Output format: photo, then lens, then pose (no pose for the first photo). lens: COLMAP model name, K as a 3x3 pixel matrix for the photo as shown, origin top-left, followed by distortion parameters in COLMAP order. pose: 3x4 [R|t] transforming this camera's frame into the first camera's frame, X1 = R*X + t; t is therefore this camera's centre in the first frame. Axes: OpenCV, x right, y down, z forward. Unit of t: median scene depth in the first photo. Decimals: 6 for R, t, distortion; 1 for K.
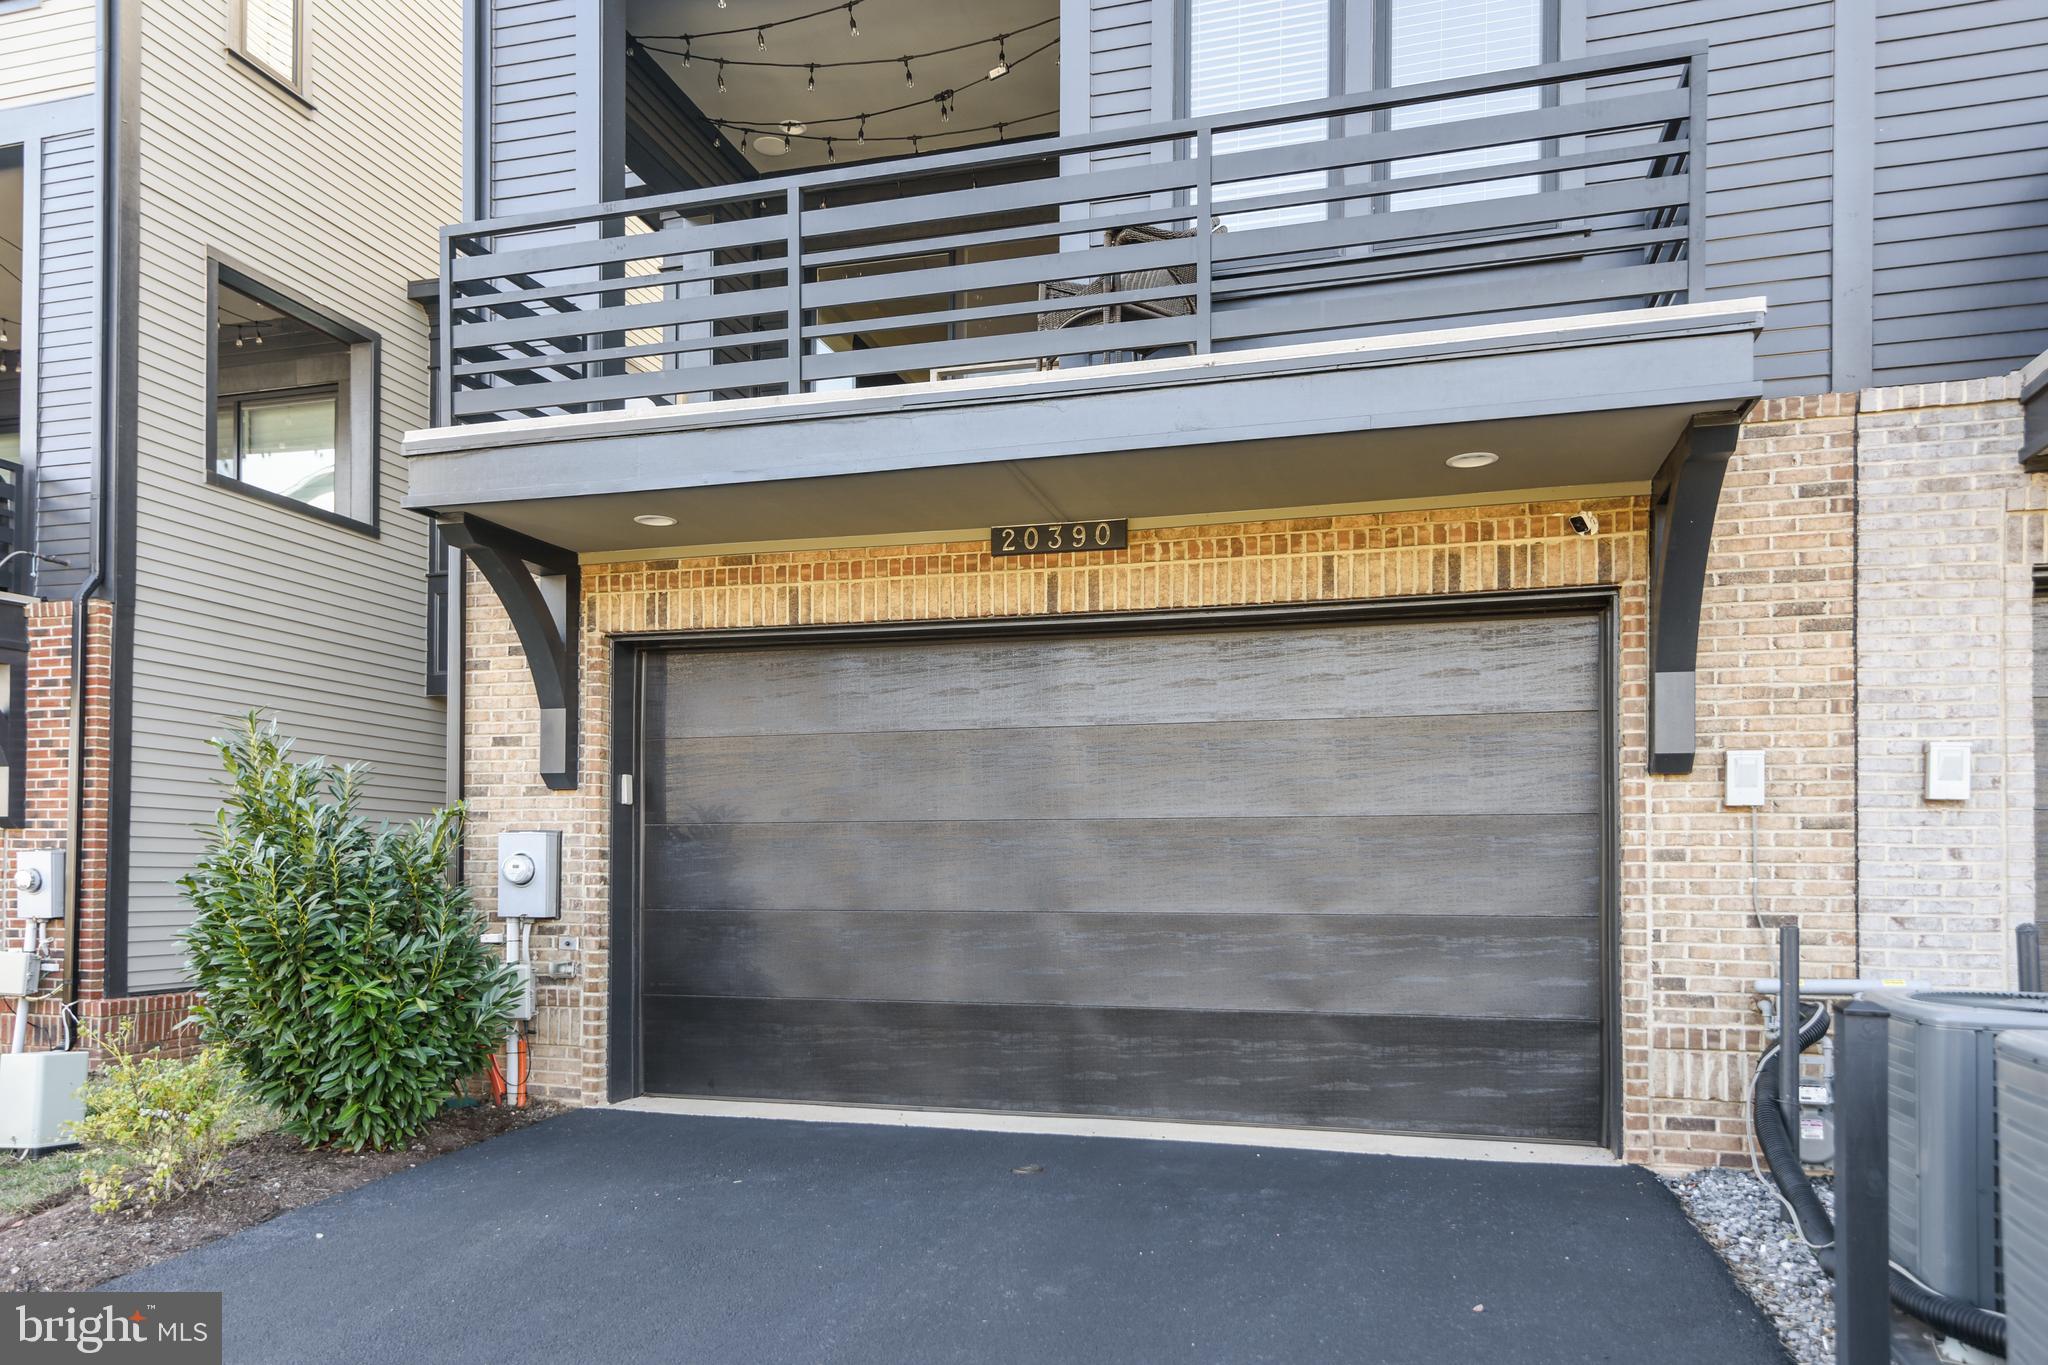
lens RADIAL K [[1391.7, 0, 1021.5], [0, 1391.7, 868.8], [0, 0, 1]] dist [0.012916, 0.002671]
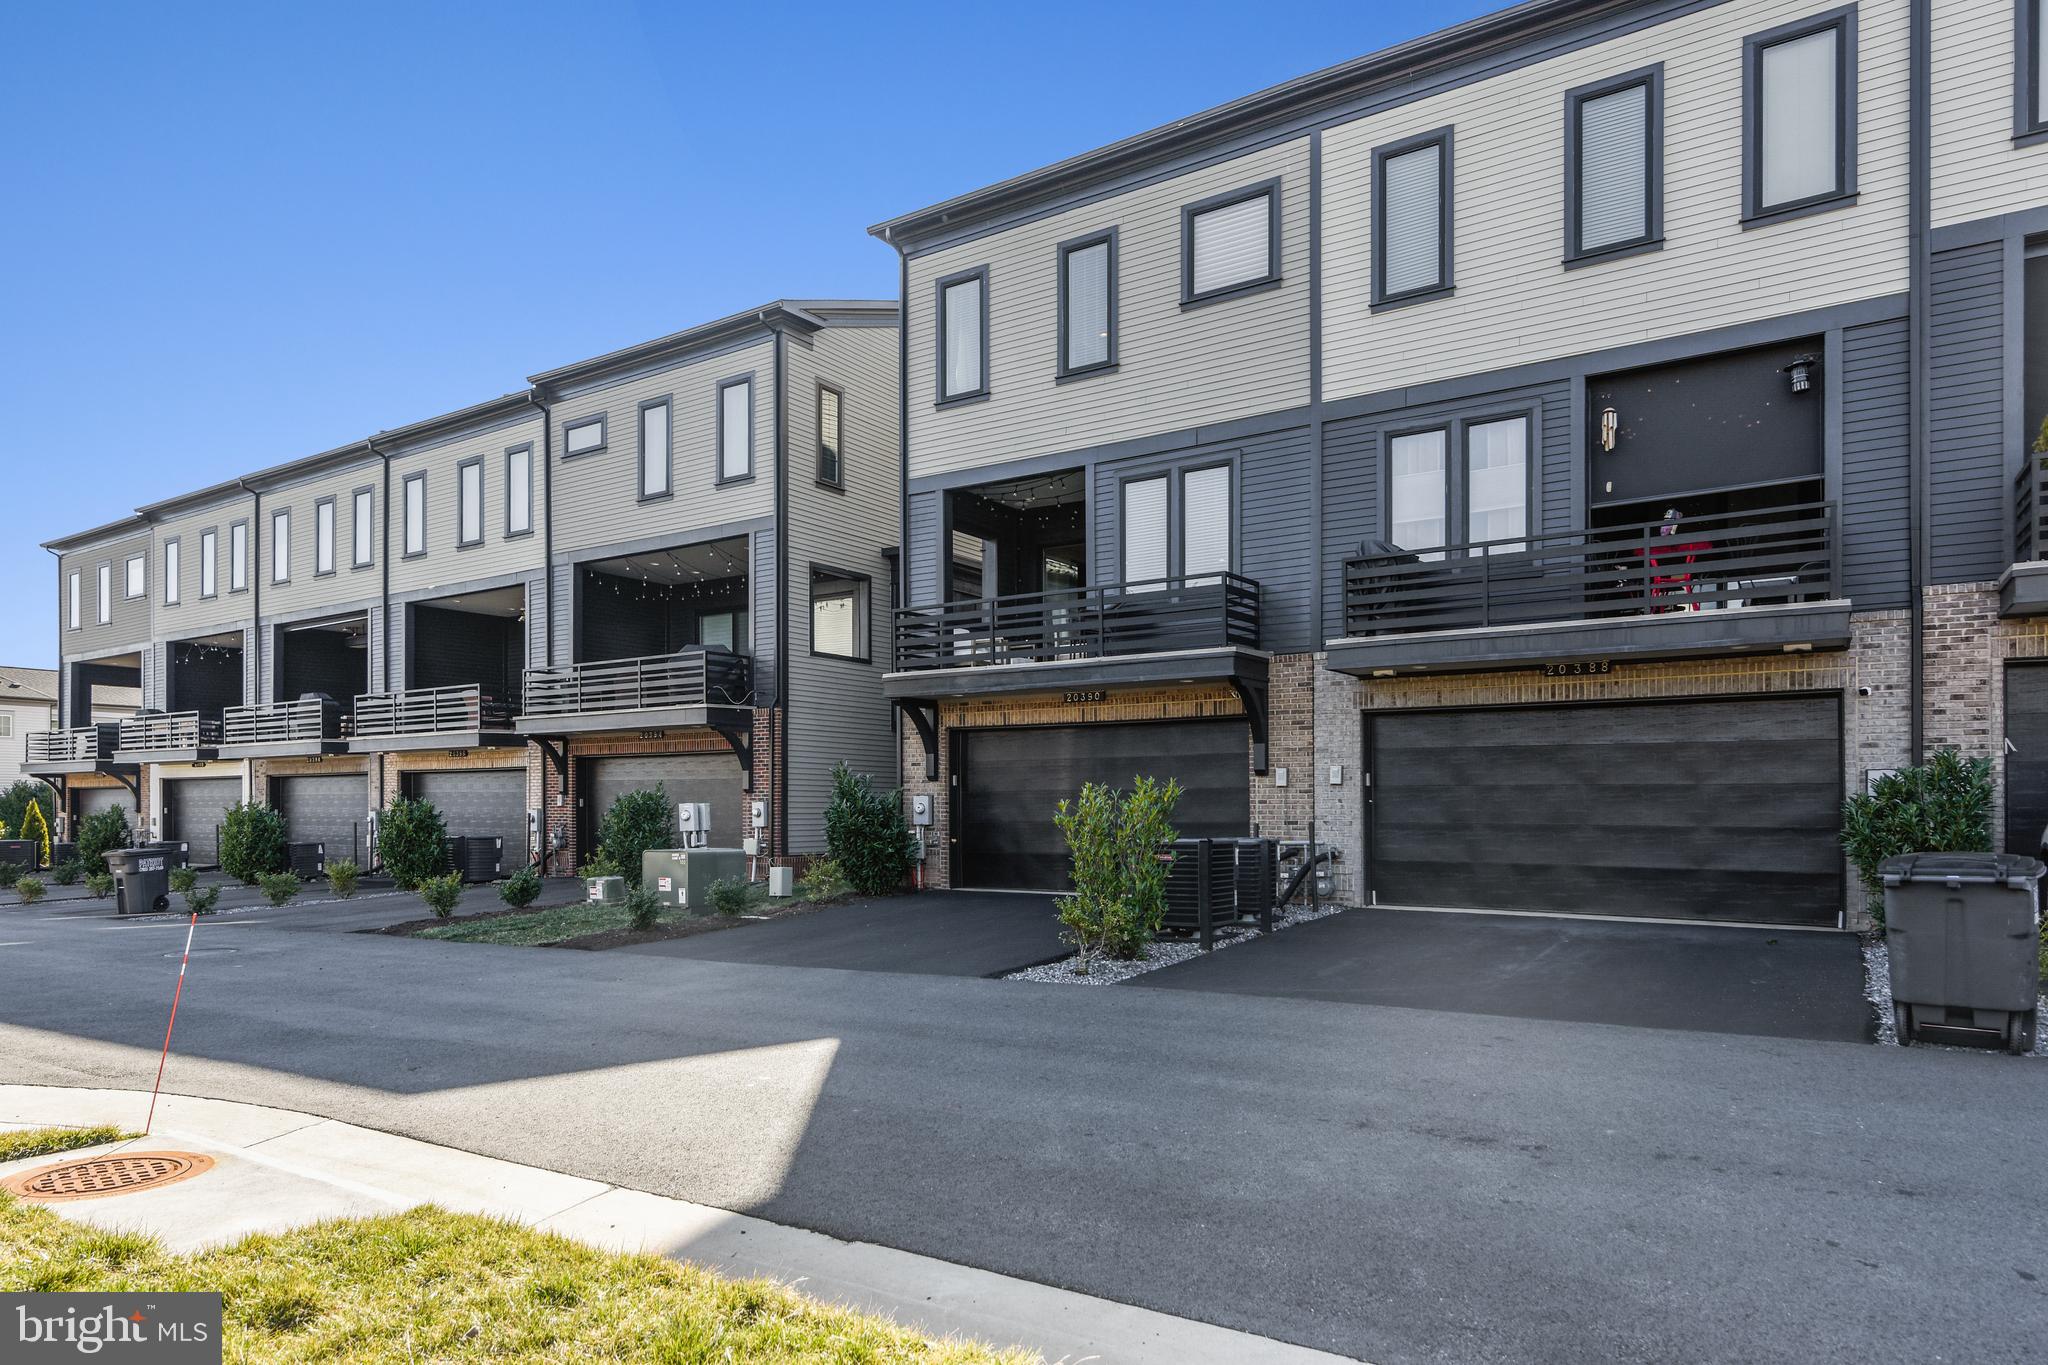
lens RADIAL K [[1224.7, 0, 1018.1], [0, 1224.7, 821.3], [0, 0, 1]] dist [0.004351, 0.000590]
pose [[0.954858, -0.004441, -0.297031, 0.634262], [0.010179, 0.999790, 0.017772, -0.017004], [0.296890, -0.019994, 0.954702, -1.475765]]
